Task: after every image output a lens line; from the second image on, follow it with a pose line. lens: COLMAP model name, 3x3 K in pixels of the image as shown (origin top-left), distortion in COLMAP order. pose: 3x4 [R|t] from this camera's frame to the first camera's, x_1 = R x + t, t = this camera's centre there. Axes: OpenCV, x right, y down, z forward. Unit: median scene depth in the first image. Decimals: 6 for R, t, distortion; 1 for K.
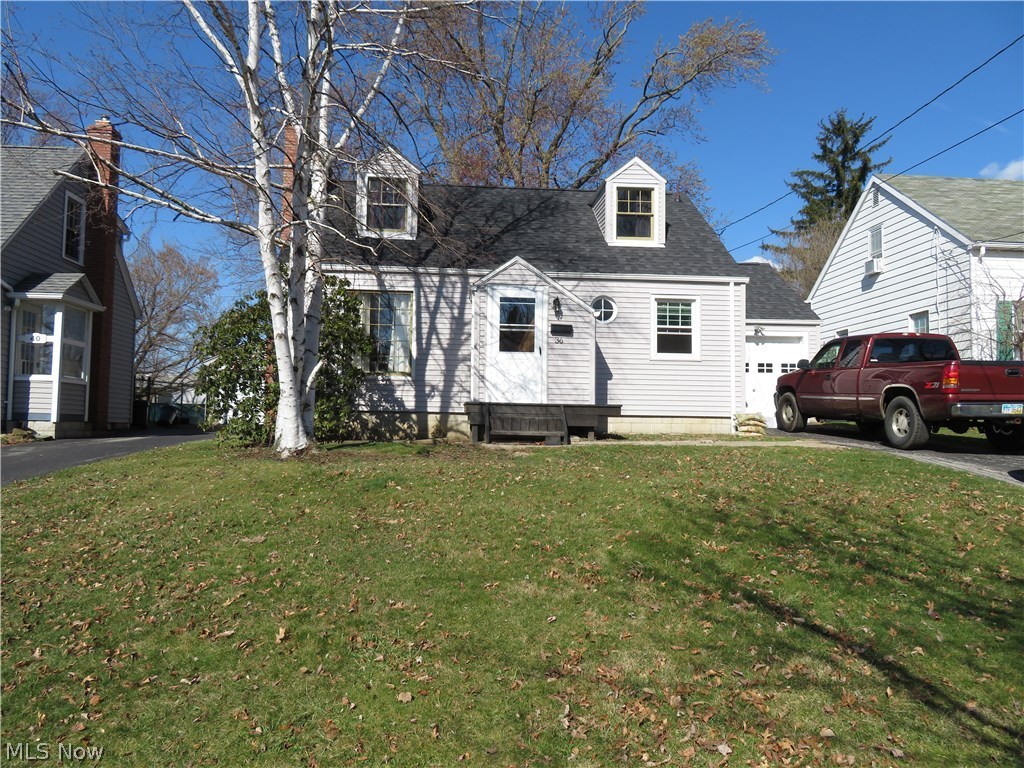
lens RADIAL K [[737.9, 0, 512.0], [0, 737.9, 384.0], [0, 0, 1]] dist [-0.003024, 0.002406]
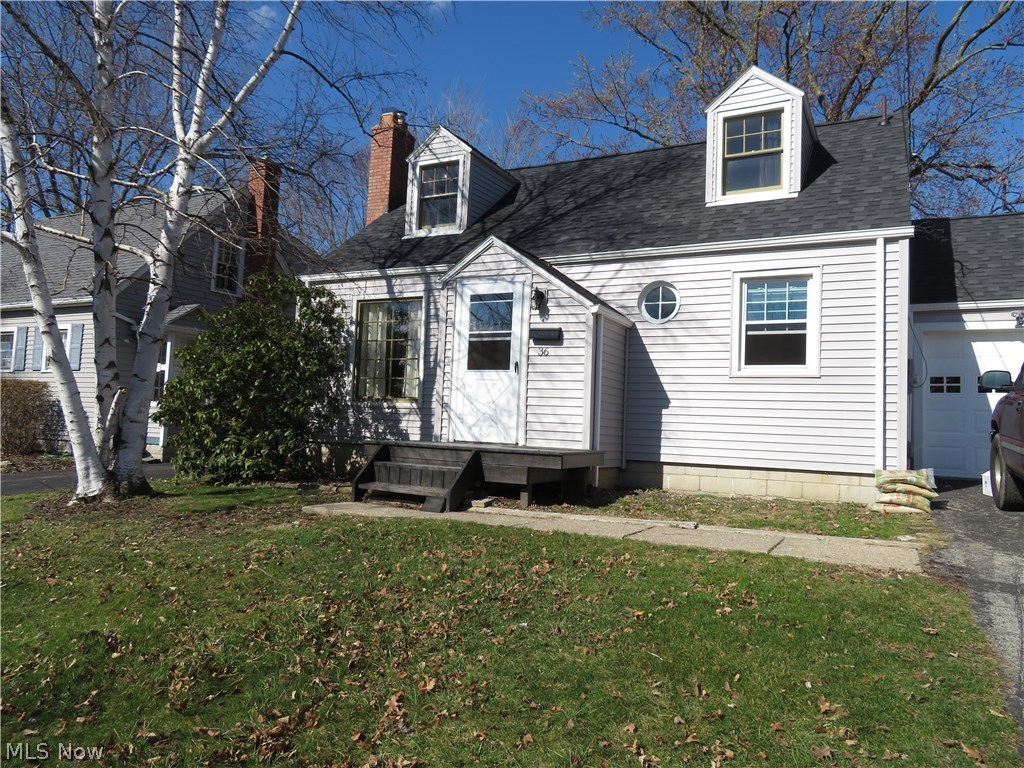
lens RADIAL K [[737.9, 0, 512.0], [0, 737.9, 384.0], [0, 0, 1]] dist [-0.003024, 0.002406]
pose [[0.843283, -0.013070, -0.537311, 0.374186], [0.000269, 0.999714, -0.023895, -0.011684], [0.537469, 0.020006, 0.843046, 0.377724]]
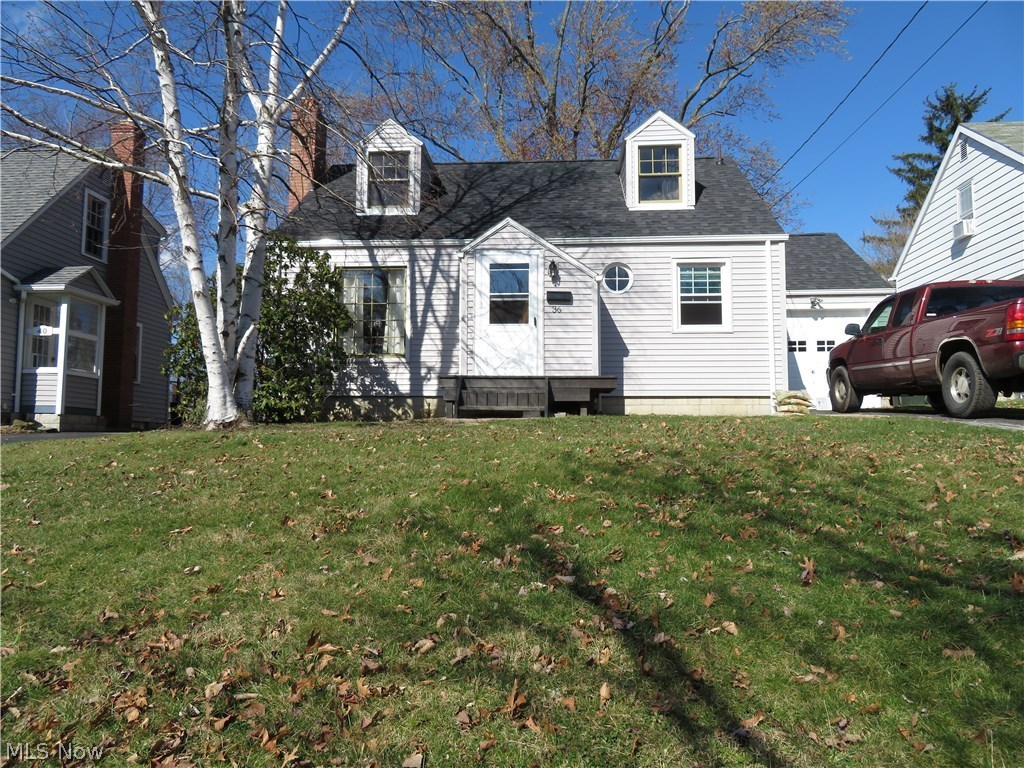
lens RADIAL K [[736.9, 0, 512.0], [0, 736.9, 384.0], [0, 0, 1]] dist [-0.001802, 0.001798]
pose [[0.989289, -0.022373, -0.144248, 0.125517], [0.018595, 0.999449, -0.027485, 0.049677], [0.144784, 0.024508, 0.989160, 0.108847]]
